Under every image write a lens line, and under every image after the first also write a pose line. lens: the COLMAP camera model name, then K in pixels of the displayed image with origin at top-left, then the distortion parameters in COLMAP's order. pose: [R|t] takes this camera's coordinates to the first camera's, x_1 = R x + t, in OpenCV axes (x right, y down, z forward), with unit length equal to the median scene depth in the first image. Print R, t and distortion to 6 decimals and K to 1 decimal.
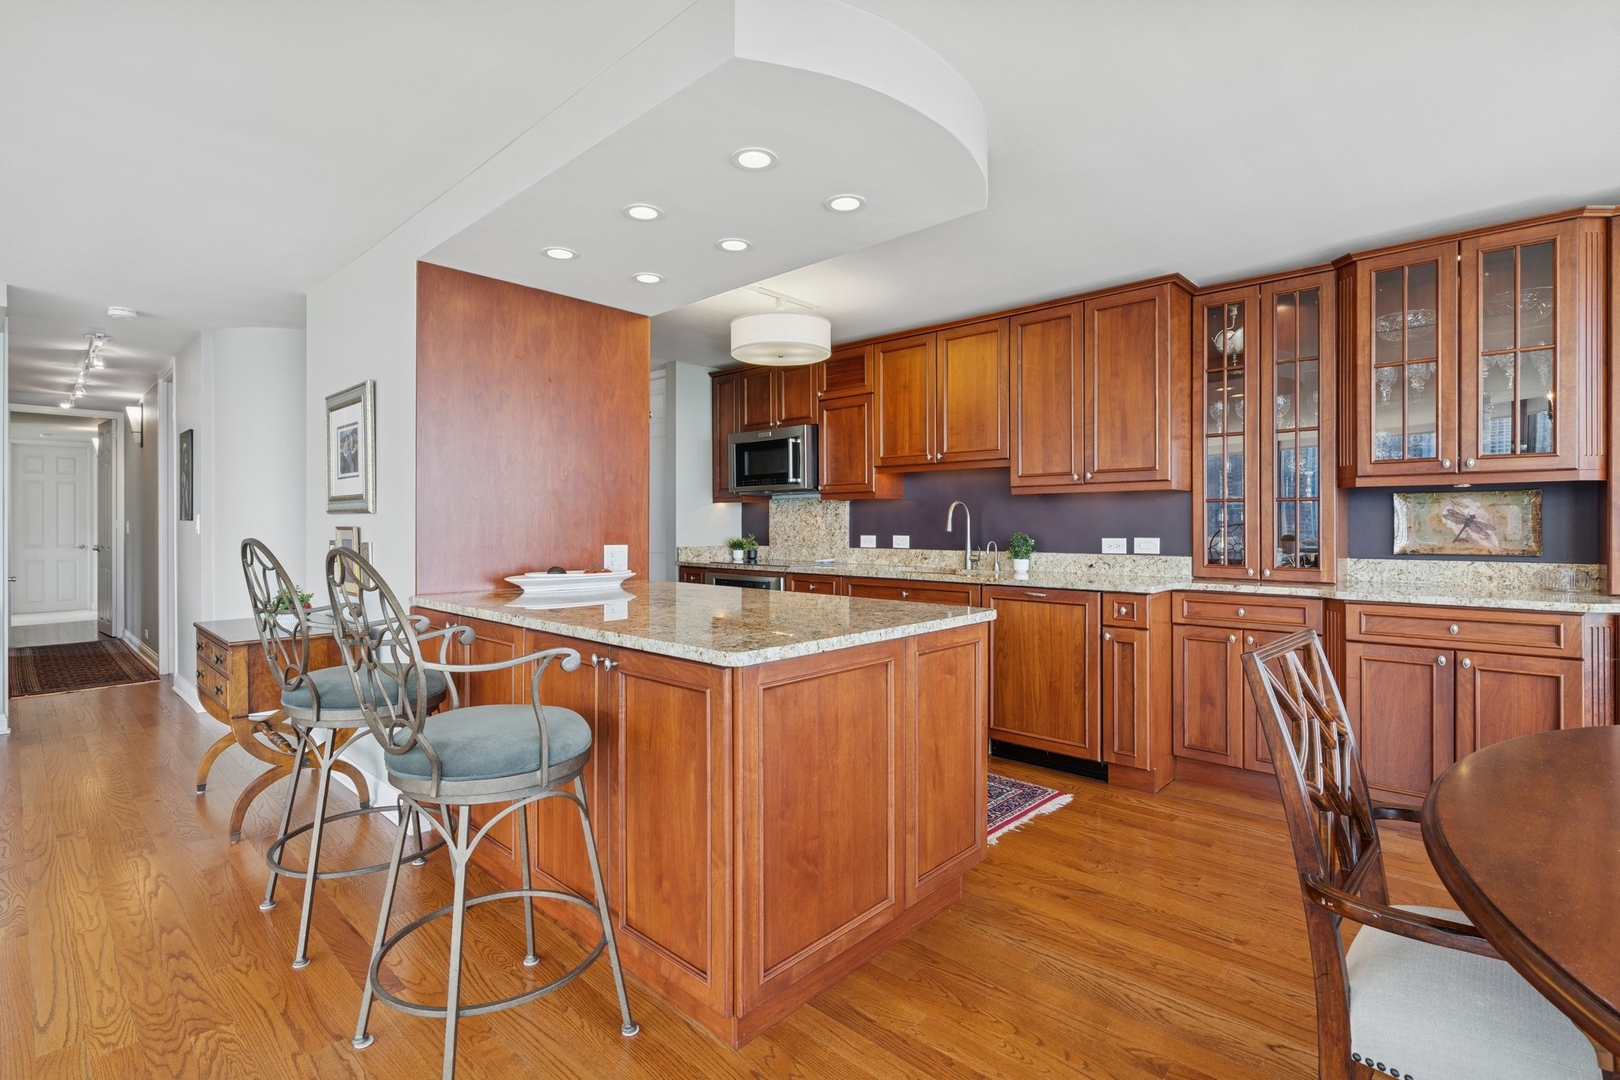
lens RADIAL K [[744.2, 0, 826.5], [0, 744.2, 528.8], [0, 0, 1]] dist [-0.004903, 0.000302]
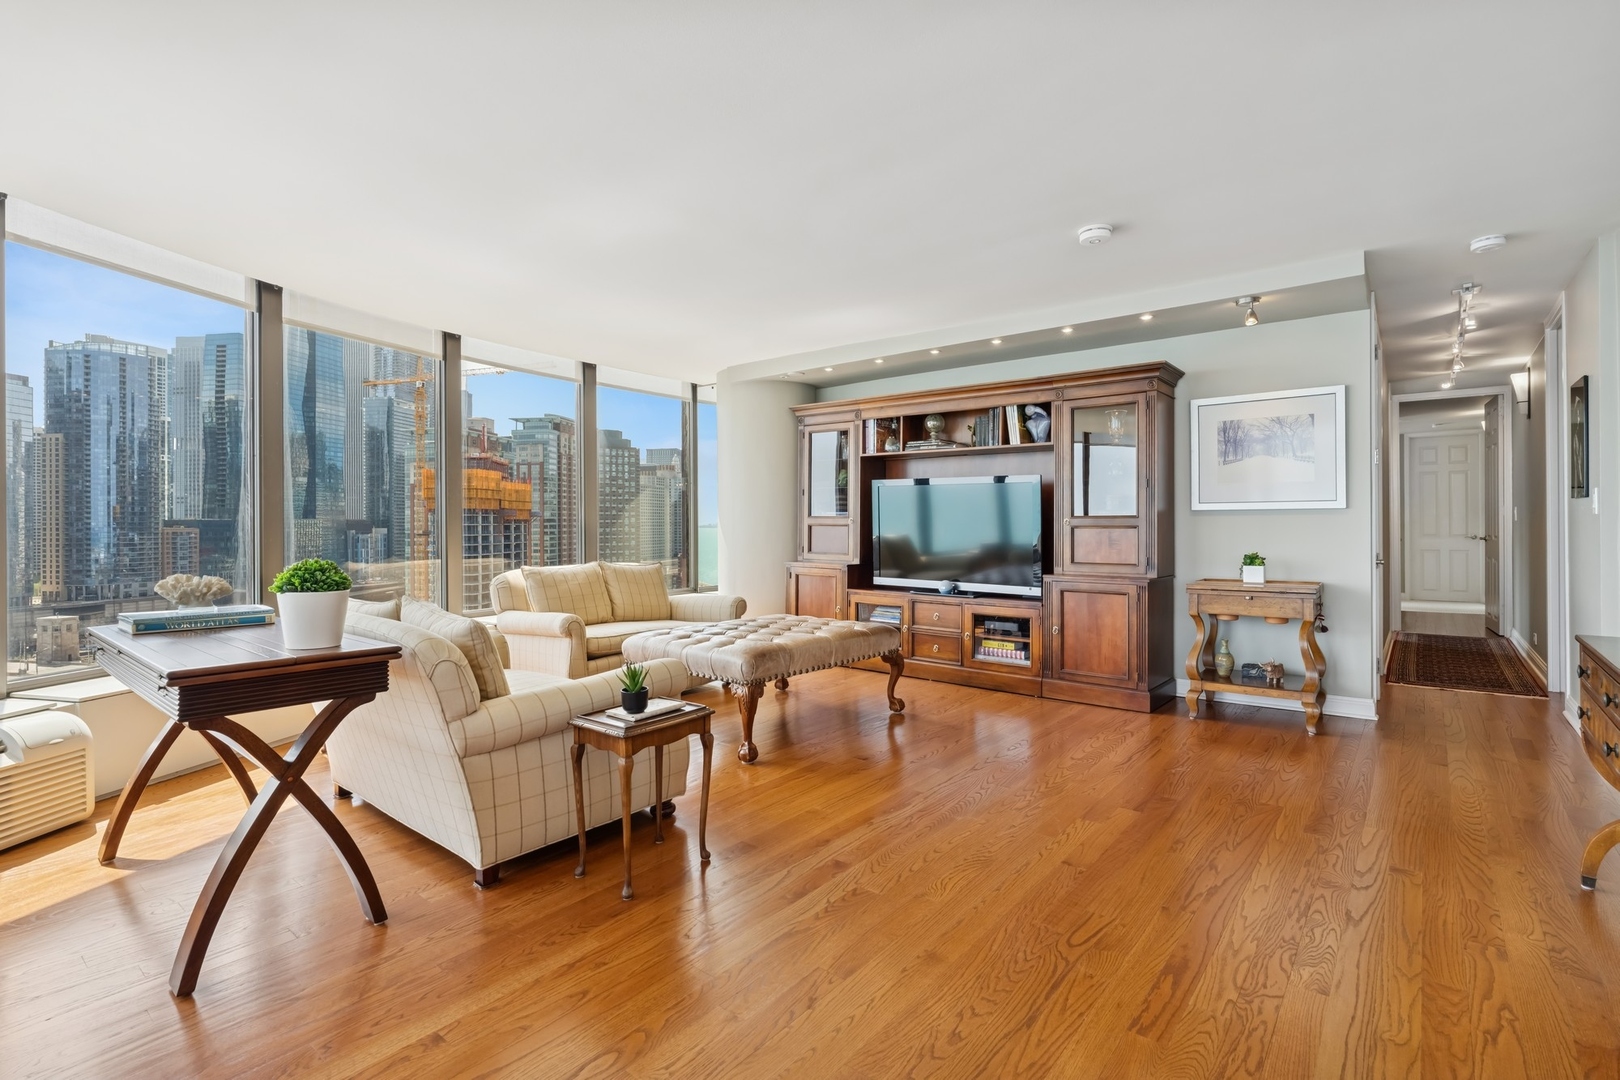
lens RADIAL K [[744.2, 0, 791.7], [0, 744.2, 524.0], [0, 0, 1]] dist [-0.004903, 0.000302]
pose [[0.026978, -0.002558, -0.999633, -0.294595], [0.002120, 0.999995, -0.002501, 0.037739], [0.999634, -0.002052, 0.026983, 0.401419]]
